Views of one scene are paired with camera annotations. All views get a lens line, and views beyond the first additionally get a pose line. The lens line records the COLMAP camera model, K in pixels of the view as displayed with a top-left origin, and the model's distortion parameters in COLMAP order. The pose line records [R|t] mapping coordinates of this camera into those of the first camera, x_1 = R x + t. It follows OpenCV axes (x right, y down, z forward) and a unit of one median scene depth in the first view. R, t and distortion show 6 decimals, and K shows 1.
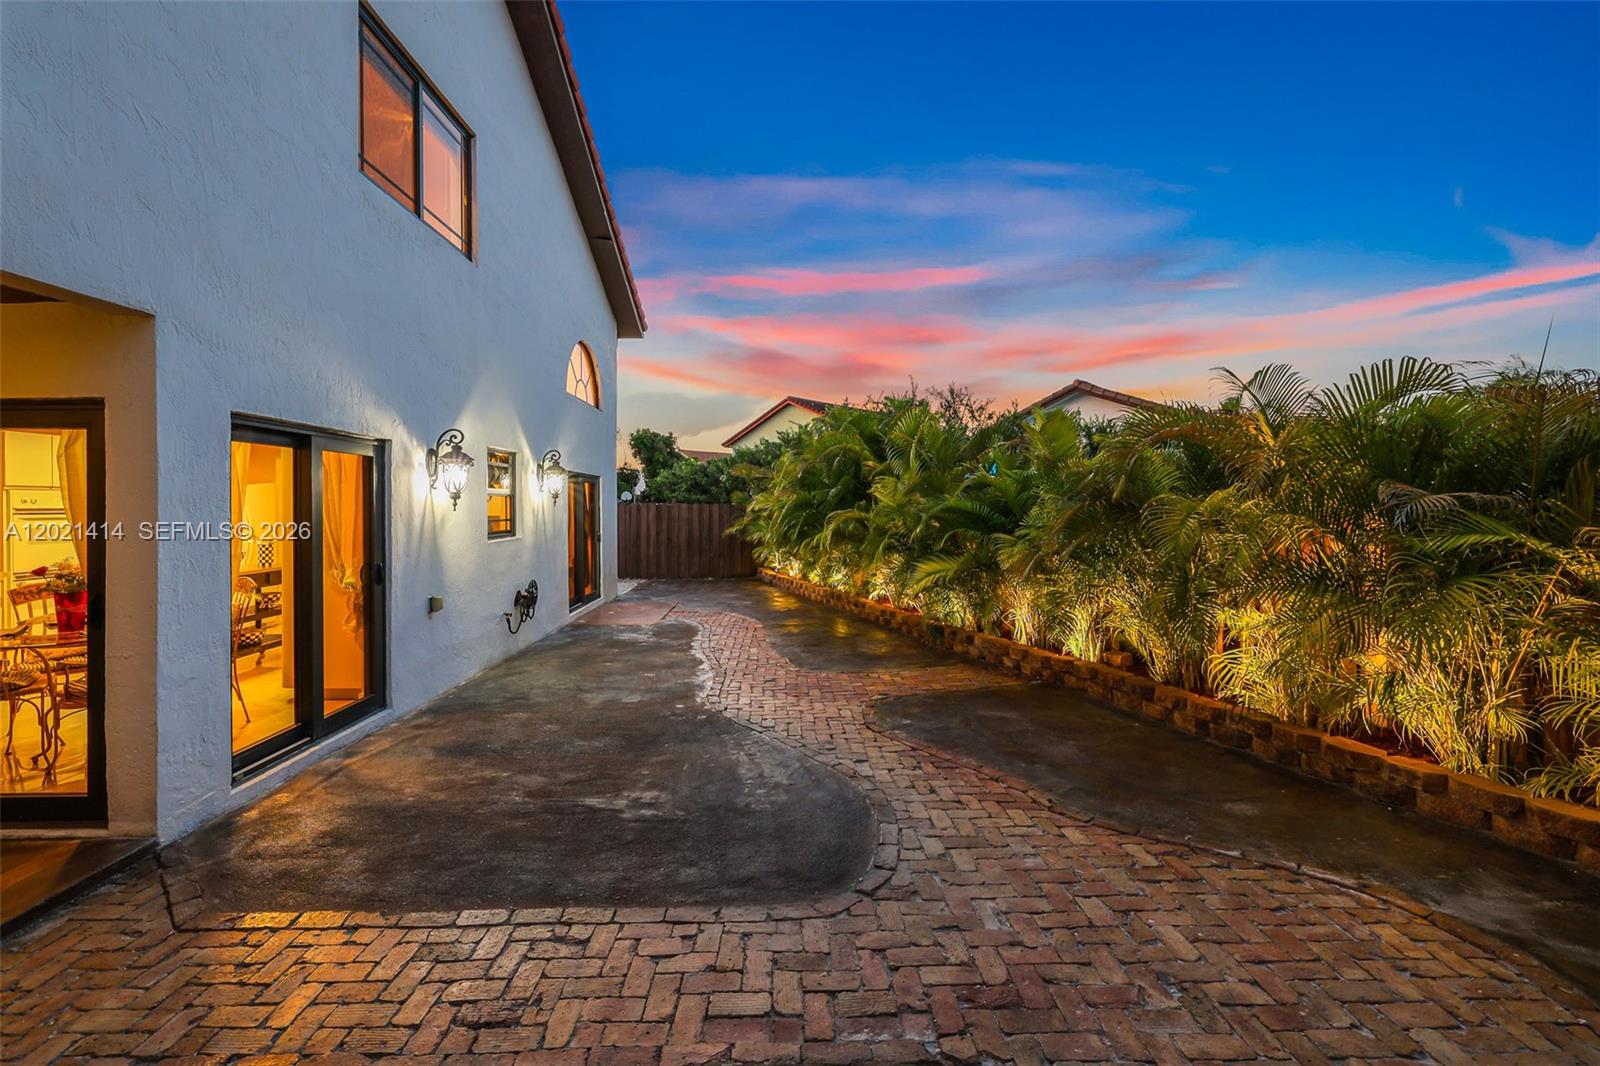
lens RADIAL K [[701.3, 0, 797.7], [0, 701.3, 526.6], [0, 0, 1]] dist [-0.000662, 0.000938]
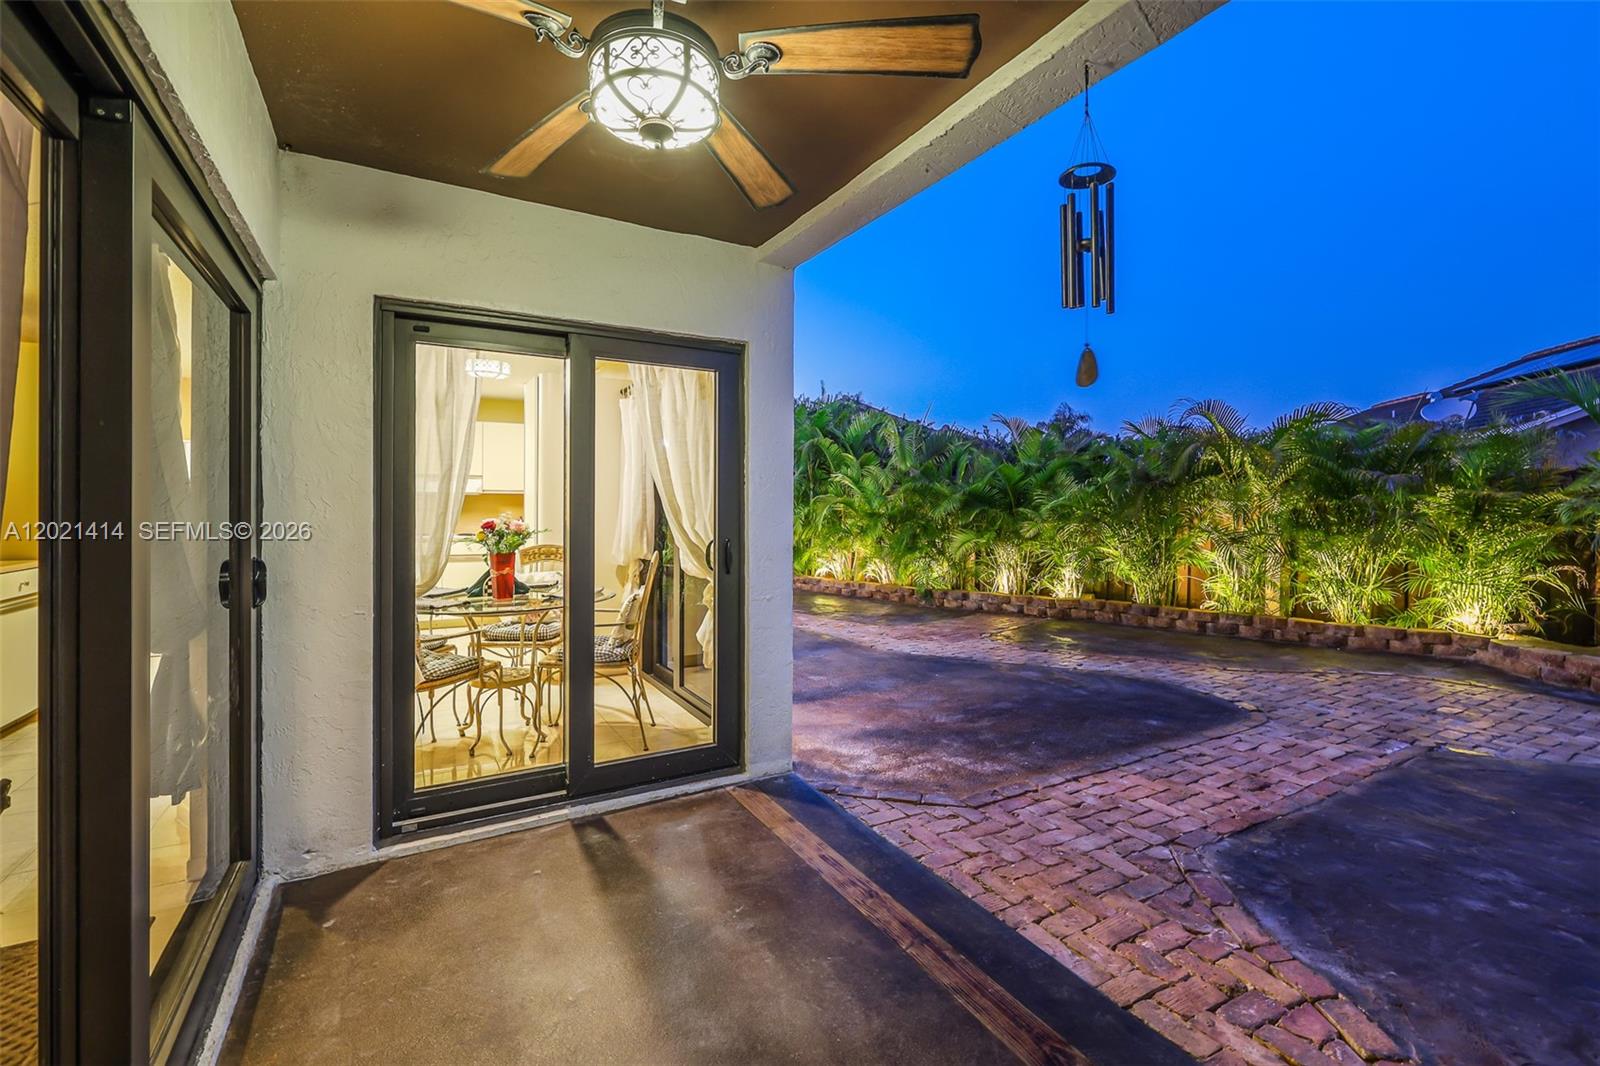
lens RADIAL K [[701.3, 0, 803.6], [0, 701.3, 521.9], [0, 0, 1]] dist [-0.000662, 0.000938]
pose [[0.875077, -0.004258, 0.483965, -1.480146], [0.007024, 0.999968, -0.003902, 0.081937], [-0.483933, 0.006814, 0.875078, 0.085298]]
